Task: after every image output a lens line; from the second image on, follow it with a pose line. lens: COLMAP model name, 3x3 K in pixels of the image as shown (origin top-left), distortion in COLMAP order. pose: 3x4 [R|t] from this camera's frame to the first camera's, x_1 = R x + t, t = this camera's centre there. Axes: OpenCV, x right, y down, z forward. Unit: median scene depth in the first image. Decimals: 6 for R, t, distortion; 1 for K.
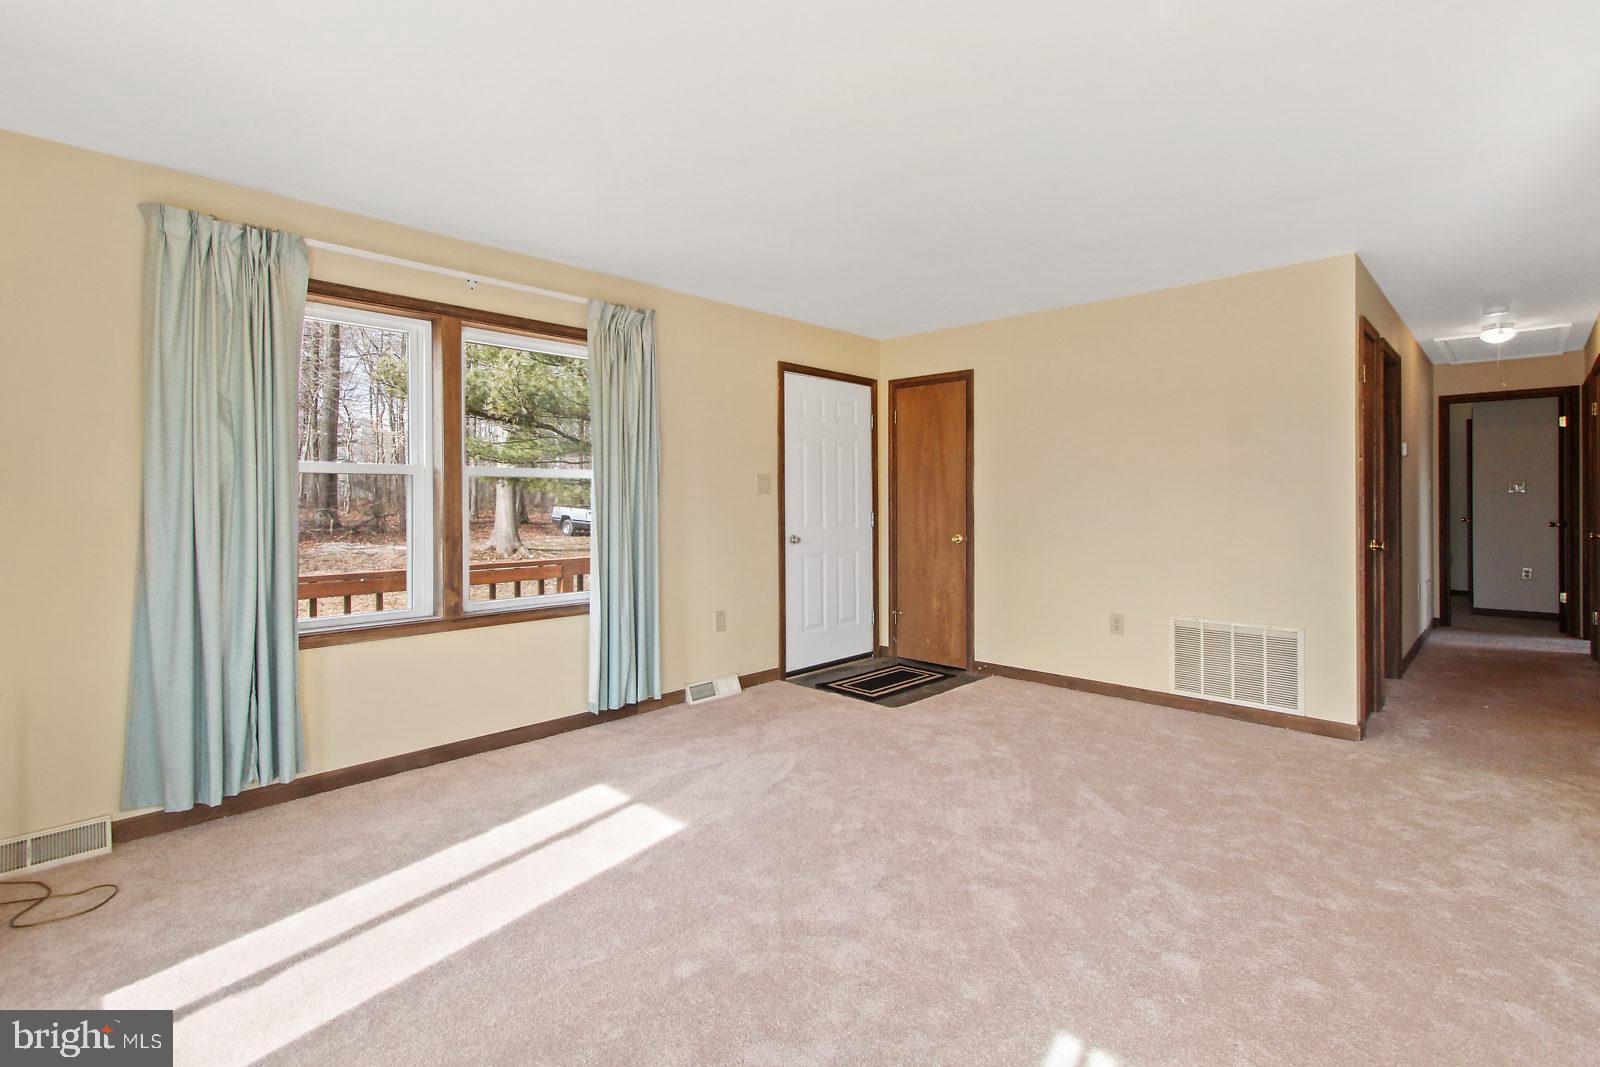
lens RADIAL K [[745.9, 0, 800.9], [0, 745.9, 499.9], [0, 0, 1]] dist [0.001606, 0.000547]
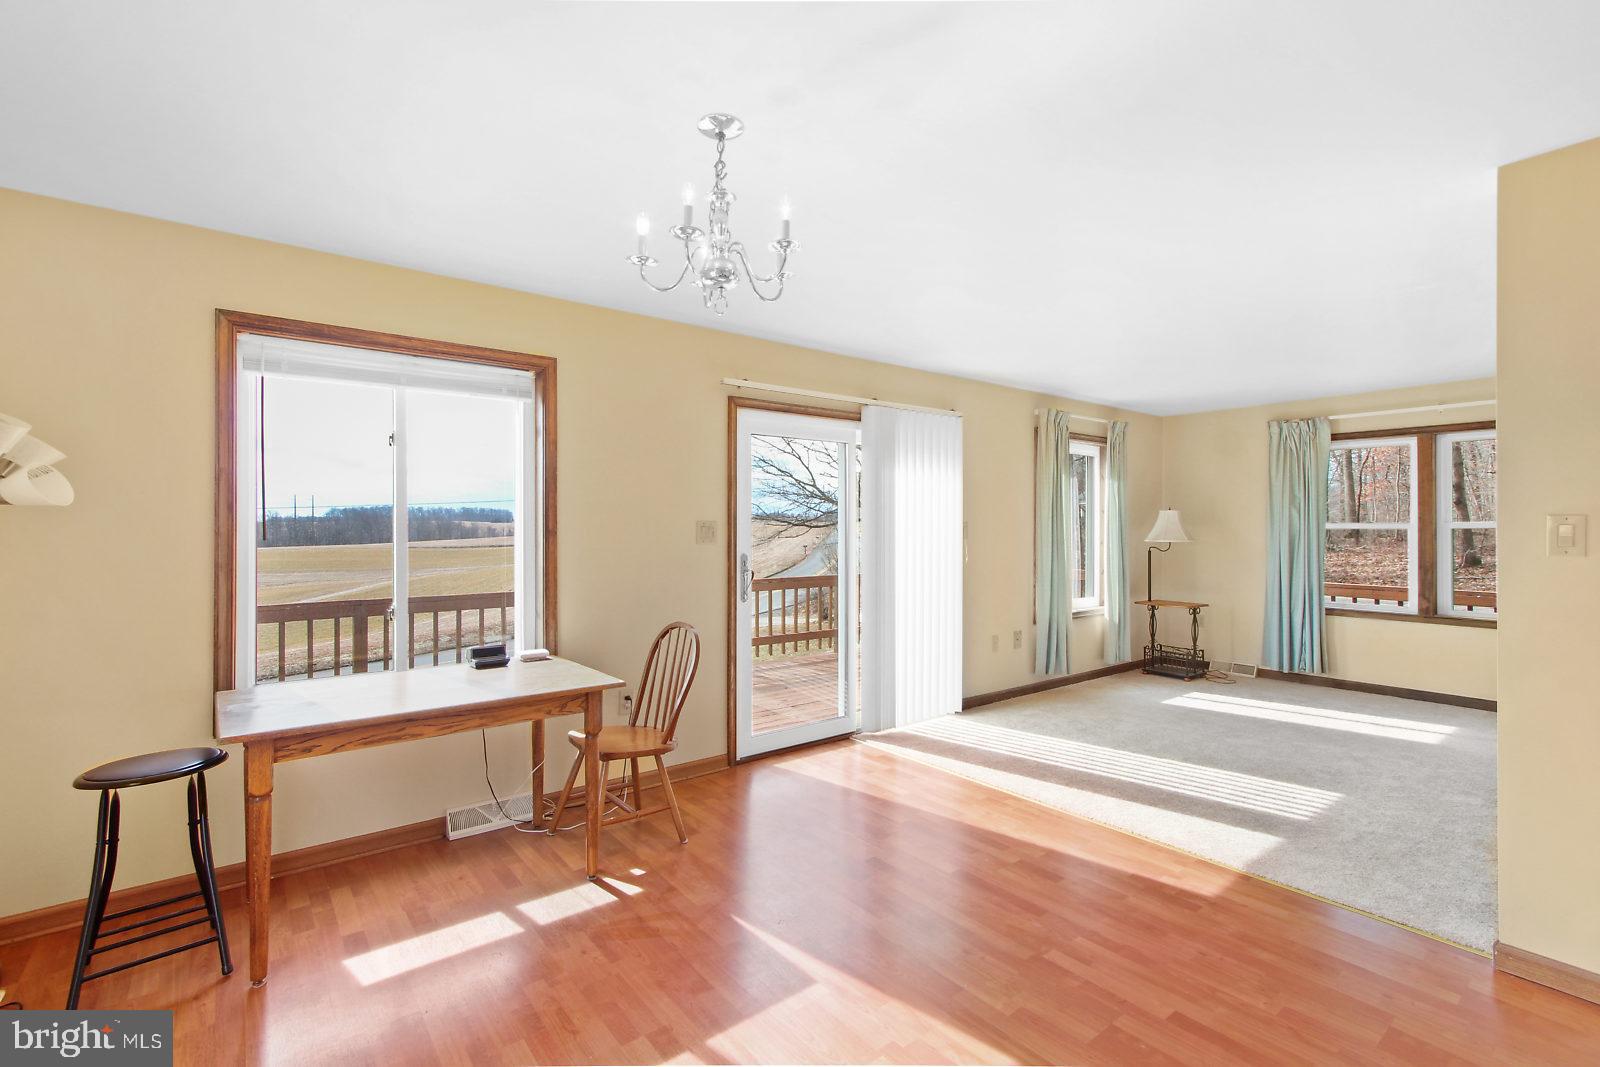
lens RADIAL K [[723.8, 0, 800.0], [0, 723.8, 533.5], [0, 0, 1]] dist [0.001435, 0.000053]
pose [[-0.146309, 0.010082, -0.989188, 1.192044], [0.001797, 0.999949, 0.009926, -0.037286], [0.989237, -0.000326, -0.146319, -0.119854]]
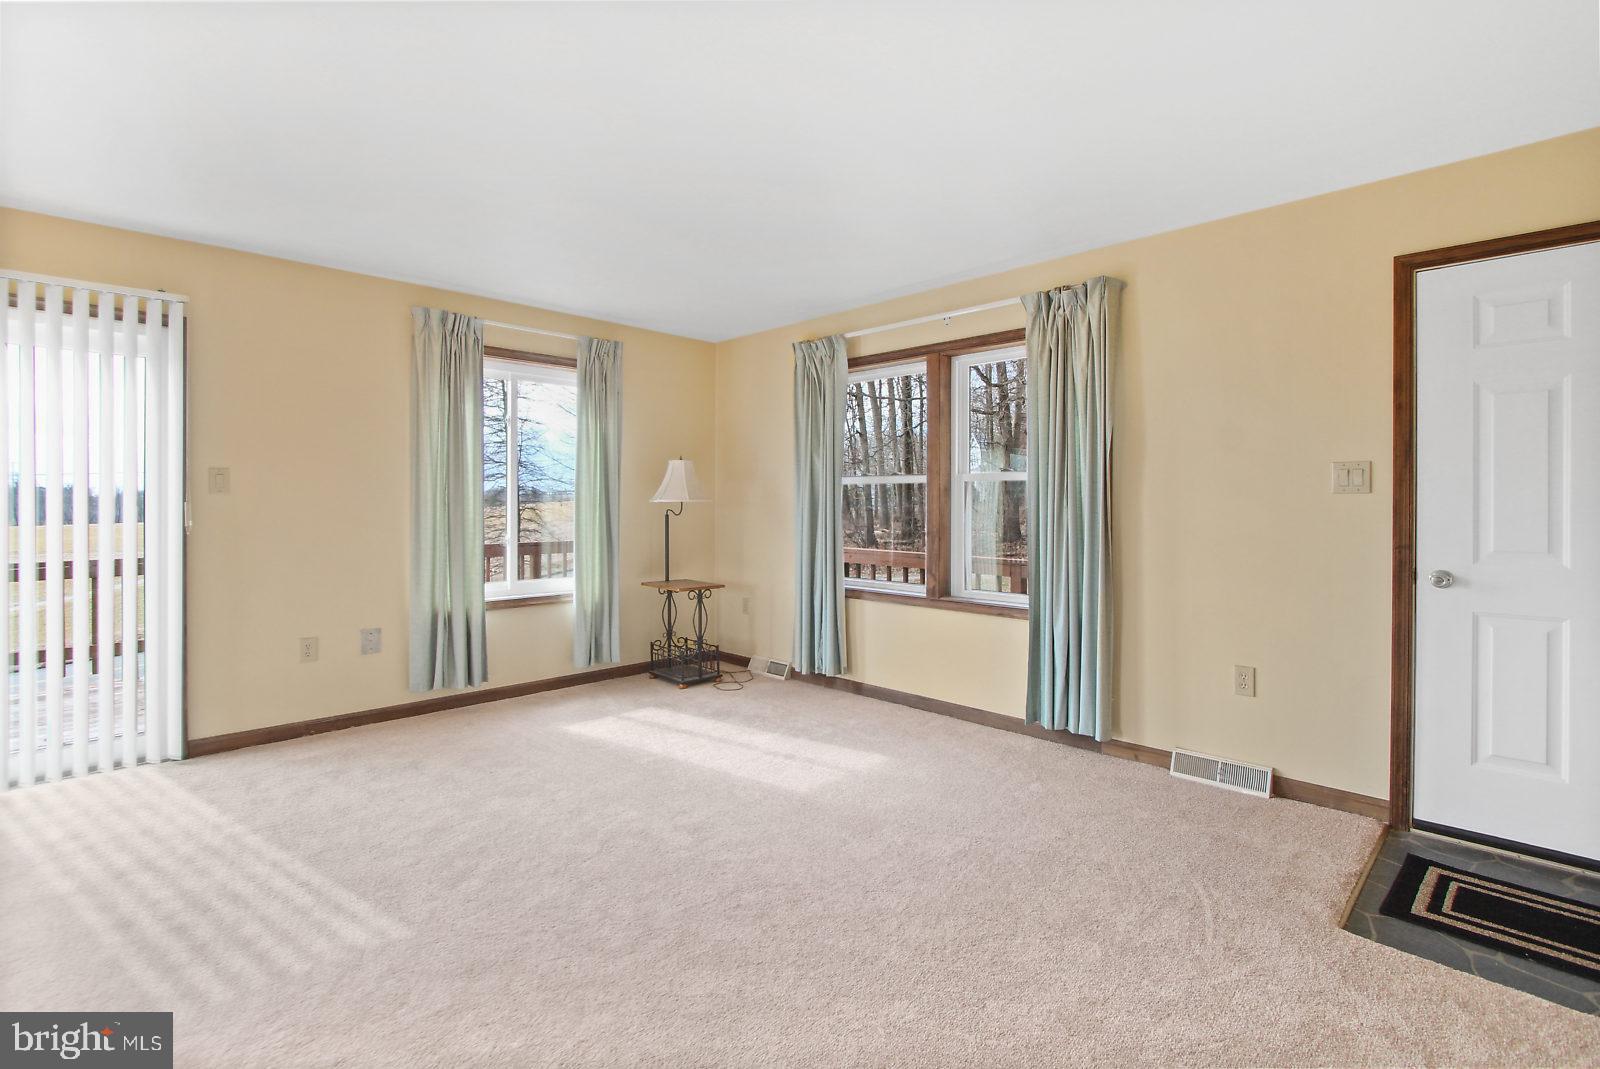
lens RADIAL K [[741.5, 0, 802.3], [0, 741.5, 508.0], [0, 0, 1]] dist [-0.015411, -0.000133]
pose [[-0.019257, 0.012904, -0.999731, 0.690151], [-0.000270, 0.999917, 0.012912, -0.005670], [0.999815, 0.000518, -0.019252, 0.730441]]
